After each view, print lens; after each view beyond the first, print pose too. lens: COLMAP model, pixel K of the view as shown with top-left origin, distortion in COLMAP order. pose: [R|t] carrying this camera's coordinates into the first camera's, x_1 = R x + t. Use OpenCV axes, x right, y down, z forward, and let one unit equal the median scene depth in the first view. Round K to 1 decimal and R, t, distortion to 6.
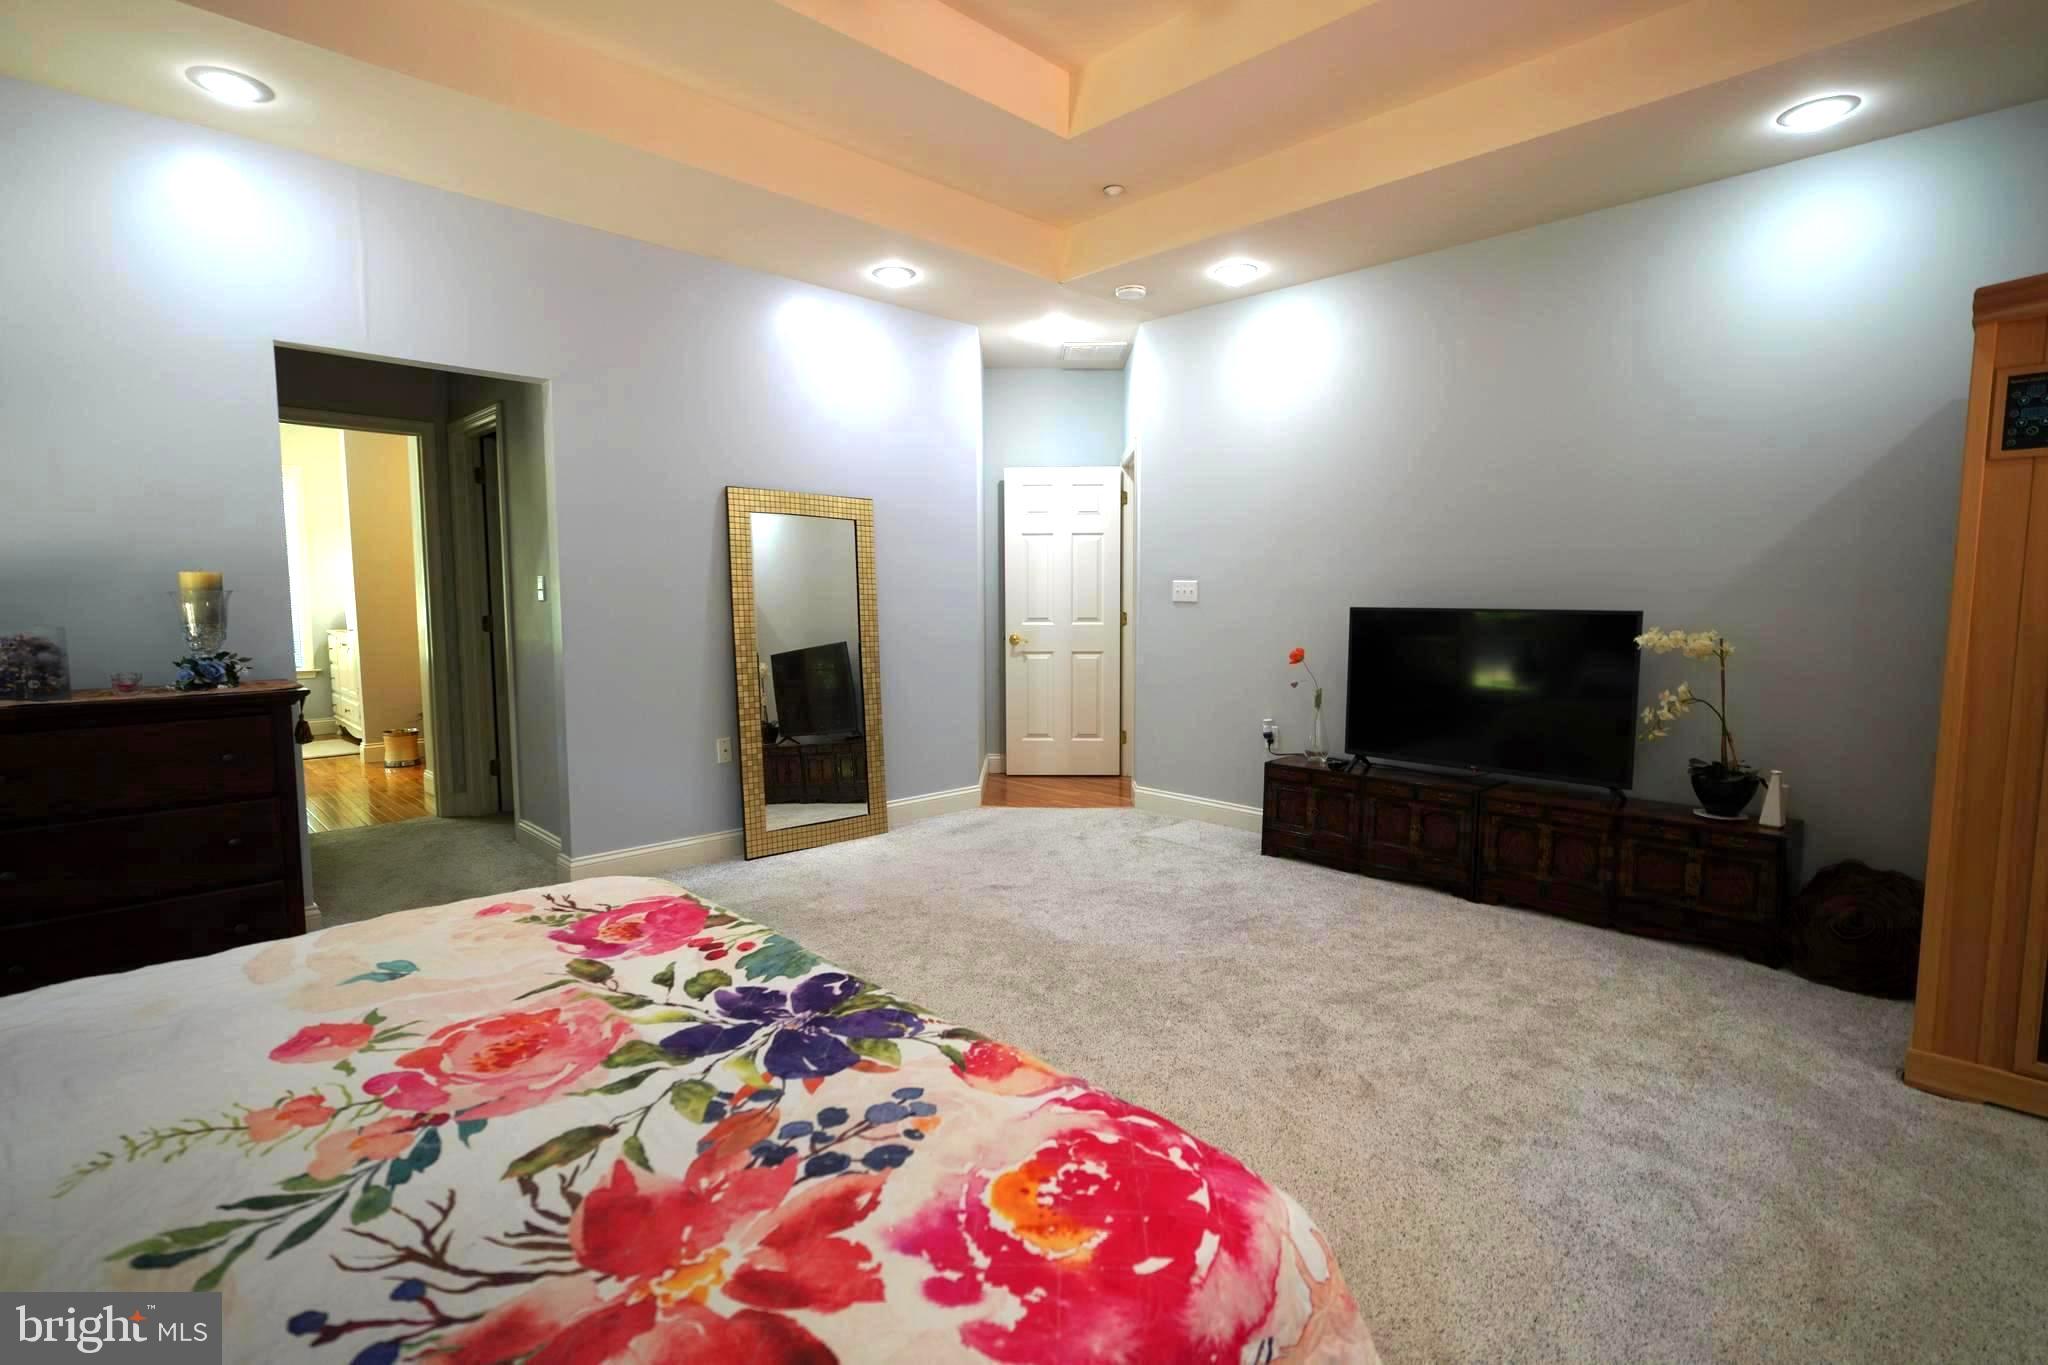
lens RADIAL K [[970.2, 0, 1037.3], [0, 970.2, 685.5], [0, 0, 1]] dist [-0.002784, 0.001803]
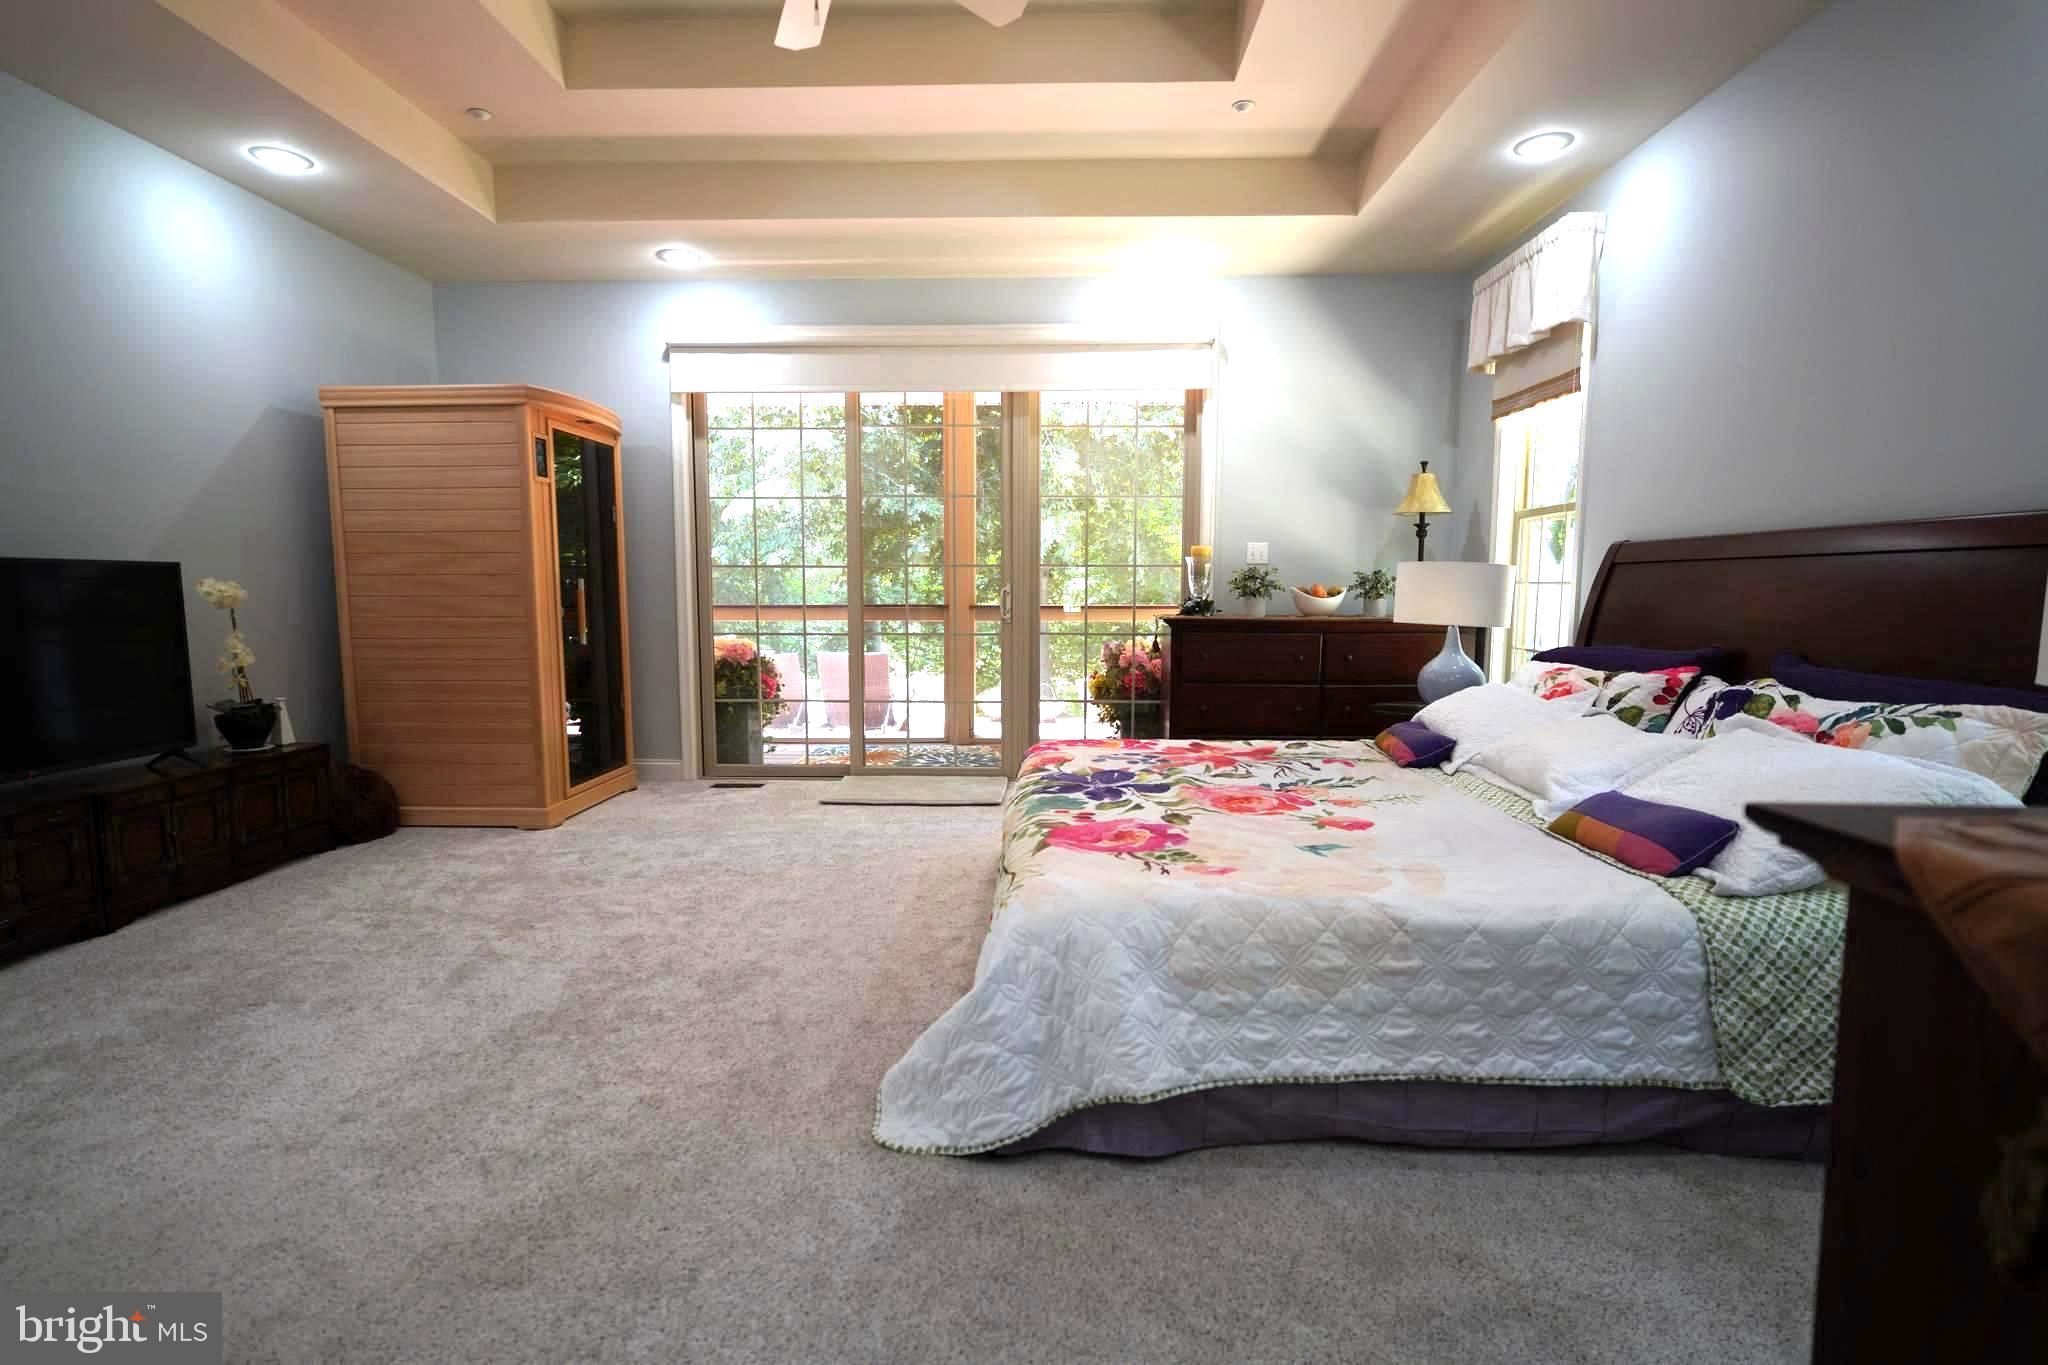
lens RADIAL K [[970.2, 0, 1022.6], [0, 970.2, 681.0], [0, 0, 1]] dist [-0.002784, 0.001803]
pose [[-0.690001, -0.070675, 0.720350, -1.071245], [0.065771, 0.984982, 0.159639, -0.093077], [-0.720814, 0.157529, -0.674990, 1.722539]]
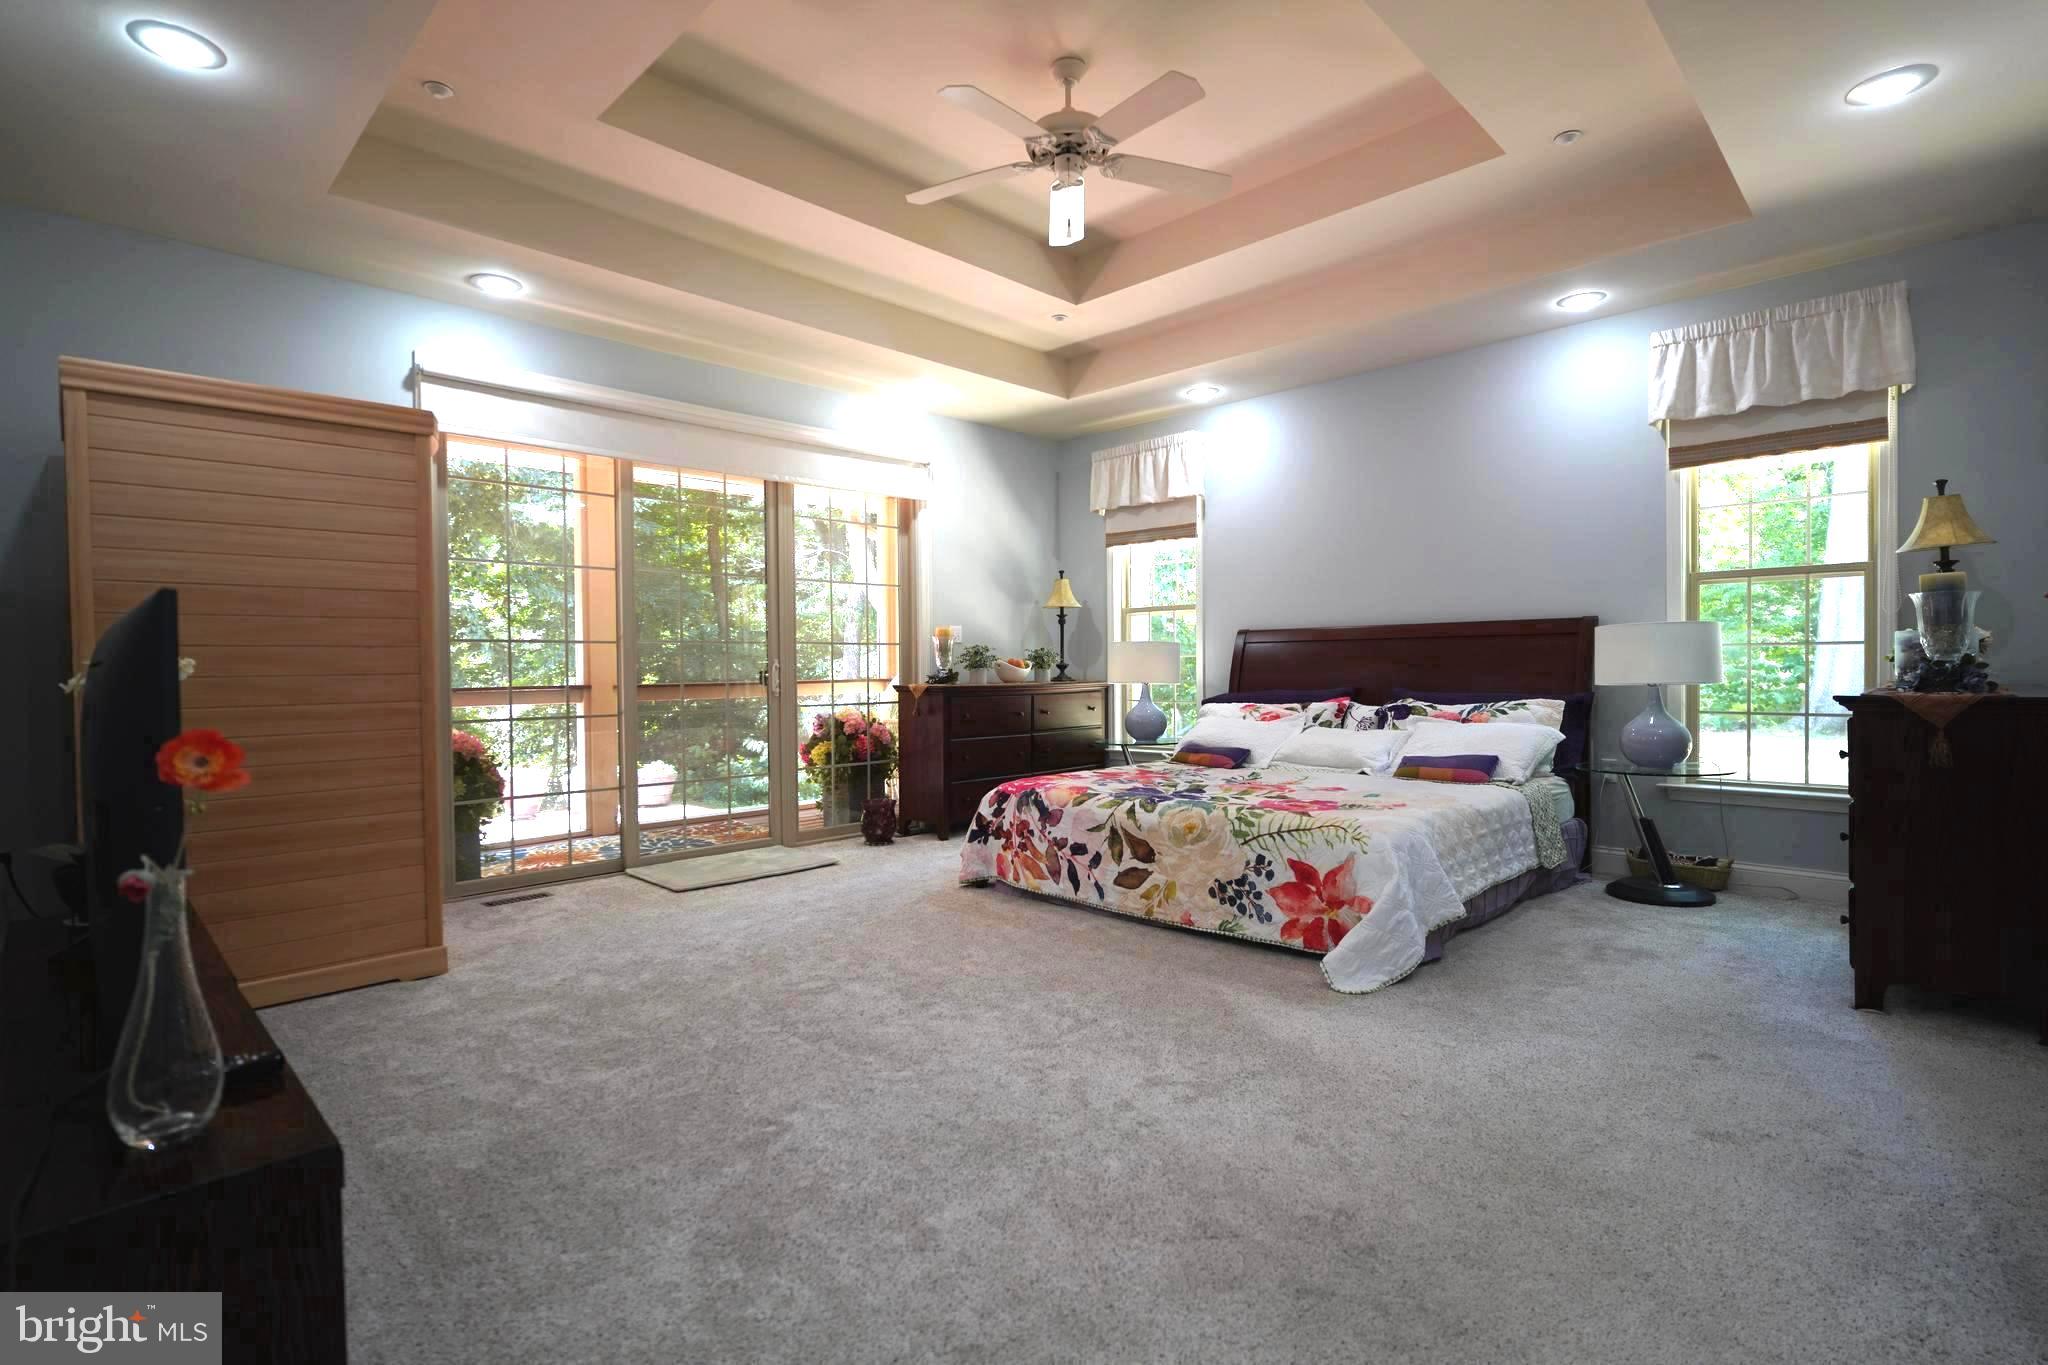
lens RADIAL K [[970.2, 0, 1022.1], [0, 970.2, 681.2], [0, 0, 1]] dist [-0.002784, 0.001803]
pose [[-0.999859, 0.012163, -0.011577, 0.092280], [0.010843, 0.994099, 0.107929, -0.158210], [0.012822, 0.107788, -0.994091, 2.616220]]
